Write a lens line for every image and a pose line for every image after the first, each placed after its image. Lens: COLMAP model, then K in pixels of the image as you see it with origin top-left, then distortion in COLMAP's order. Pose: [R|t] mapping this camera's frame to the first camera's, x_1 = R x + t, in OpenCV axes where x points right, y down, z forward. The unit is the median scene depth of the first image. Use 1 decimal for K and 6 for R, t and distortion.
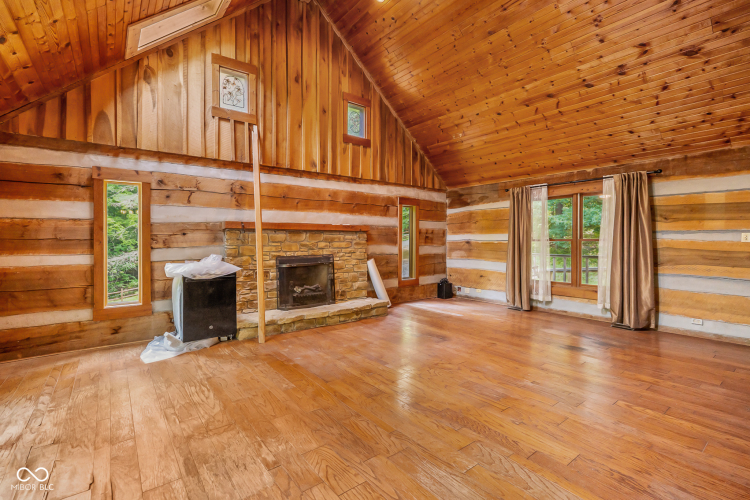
lens RADIAL K [[353.4, 0, 376.1], [0, 353.4, 242.0], [0, 0, 1]] dist [-0.002925, -0.000809]
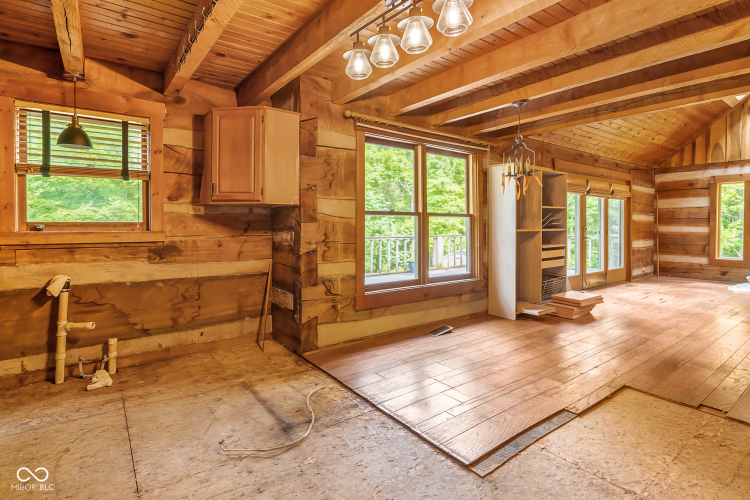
lens RADIAL K [[367.3, 0, 368.8], [0, 367.3, 225.2], [0, 0, 1]] dist [0.028738, 0.000920]
pose [[-0.032801, 0.009116, -0.999420, 0.908120], [-0.013067, 0.999869, 0.009549, 0.025614], [0.999376, 0.013373, -0.032678, -0.509287]]
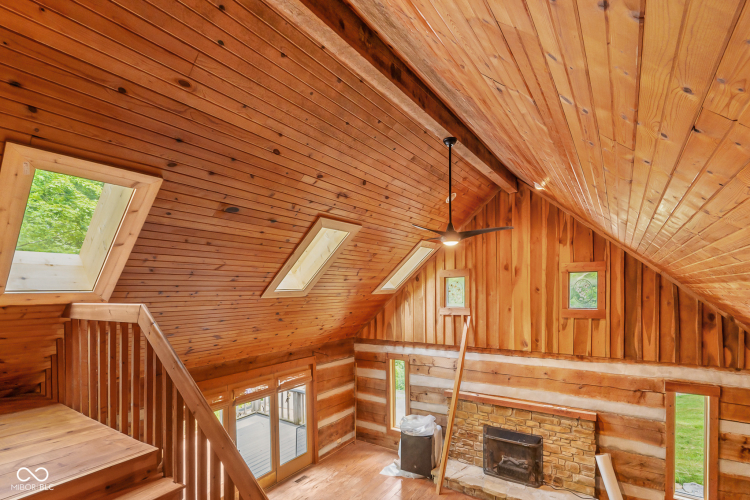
lens RADIAL K [[353.4, 0, 383.3], [0, 353.4, 299.1], [0, 0, 1]] dist [-0.002925, -0.000809]
pose [[0.307629, 0.014872, -0.951390, 0.789069], [0.005206, 0.999837, 0.017313, -0.430490], [0.951492, -0.010279, 0.307501, 0.336352]]
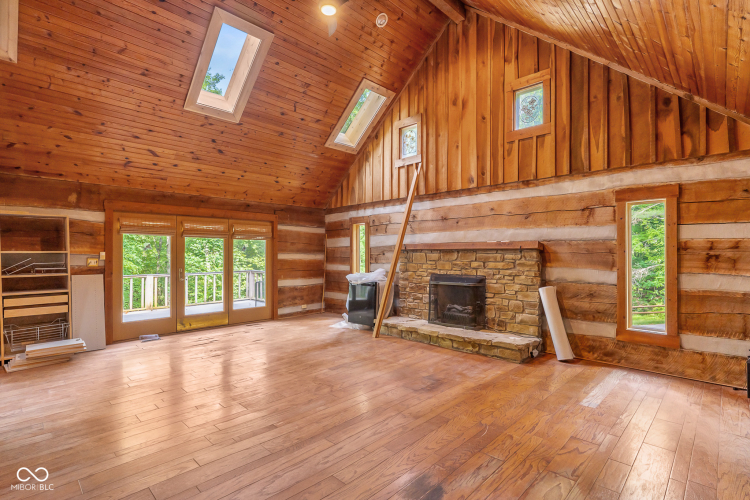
lens RADIAL K [[353.4, 0, 370.0], [0, 353.4, 251.1], [0, 0, 1]] dist [-0.002925, -0.000809]
pose [[0.123432, -0.009098, -0.992311, 0.853869], [-0.009180, 0.999905, -0.010310, -0.017971], [0.992311, 0.010382, 0.123336, 0.713454]]
